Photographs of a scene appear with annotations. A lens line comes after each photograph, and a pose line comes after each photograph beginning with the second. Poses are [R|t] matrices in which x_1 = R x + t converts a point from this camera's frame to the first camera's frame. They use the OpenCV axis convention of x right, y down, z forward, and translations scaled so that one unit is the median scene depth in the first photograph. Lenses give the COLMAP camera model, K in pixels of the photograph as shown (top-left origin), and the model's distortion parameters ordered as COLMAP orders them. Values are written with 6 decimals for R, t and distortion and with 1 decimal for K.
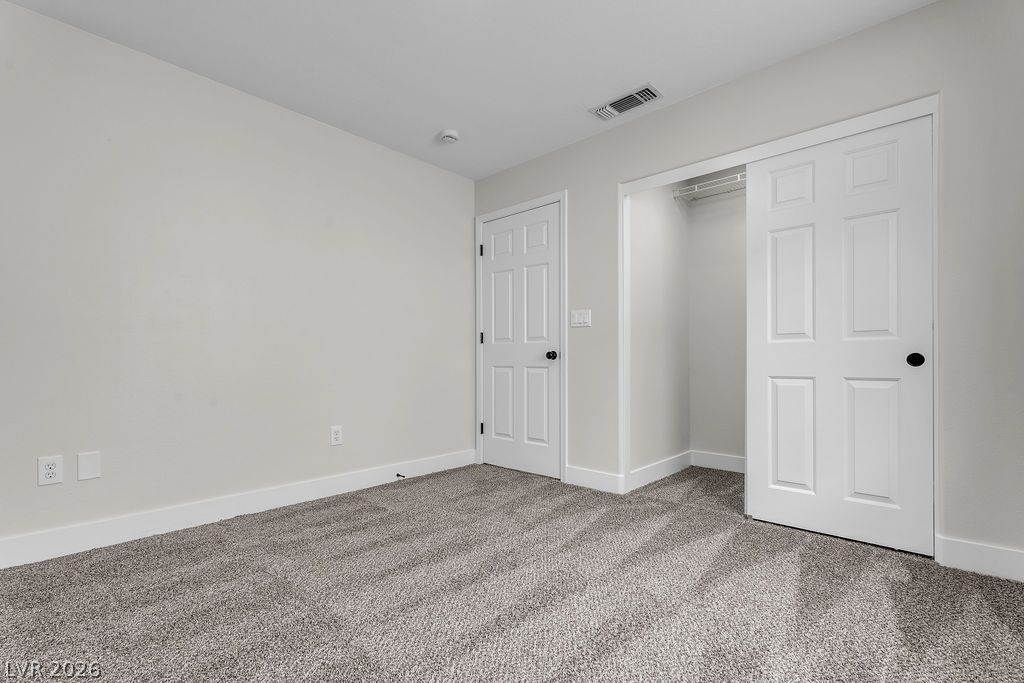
lens RADIAL K [[448.3, 0, 513.7], [0, 448.3, 365.1], [0, 0, 1]] dist [0.000495, 0.000085]
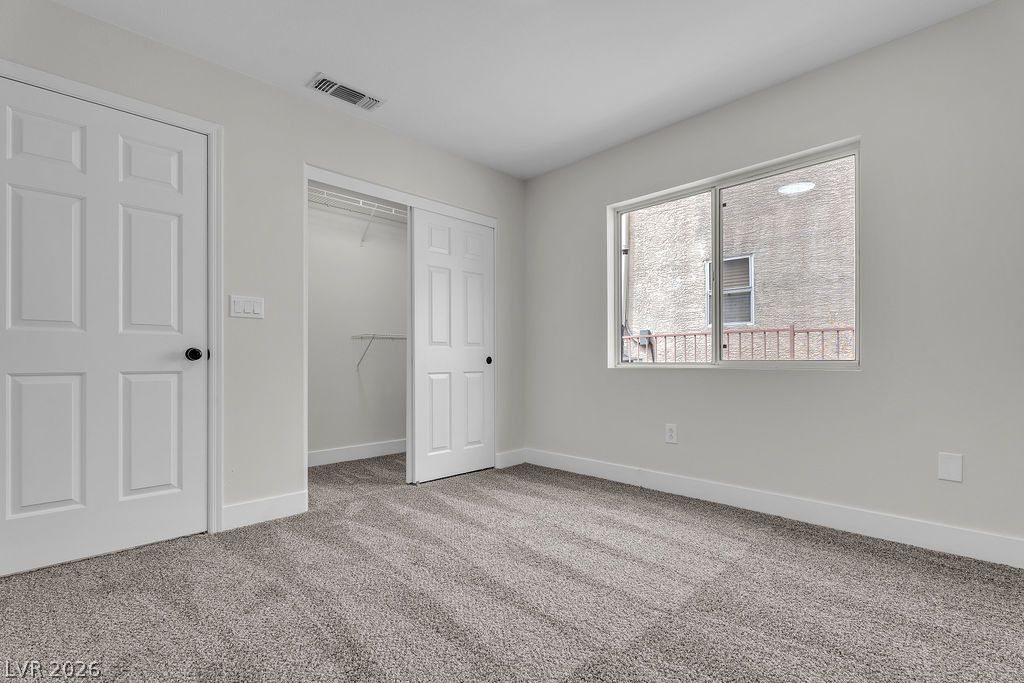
lens RADIAL K [[463.3, 0, 509.0], [0, 463.3, 356.0], [0, 0, 1]] dist [-0.001579, -0.000416]
pose [[0.080791, -0.000707, 0.996731, -0.752558], [0.002436, 0.999997, 0.000511, -0.024418], [-0.996728, 0.002386, 0.080793, 0.606632]]
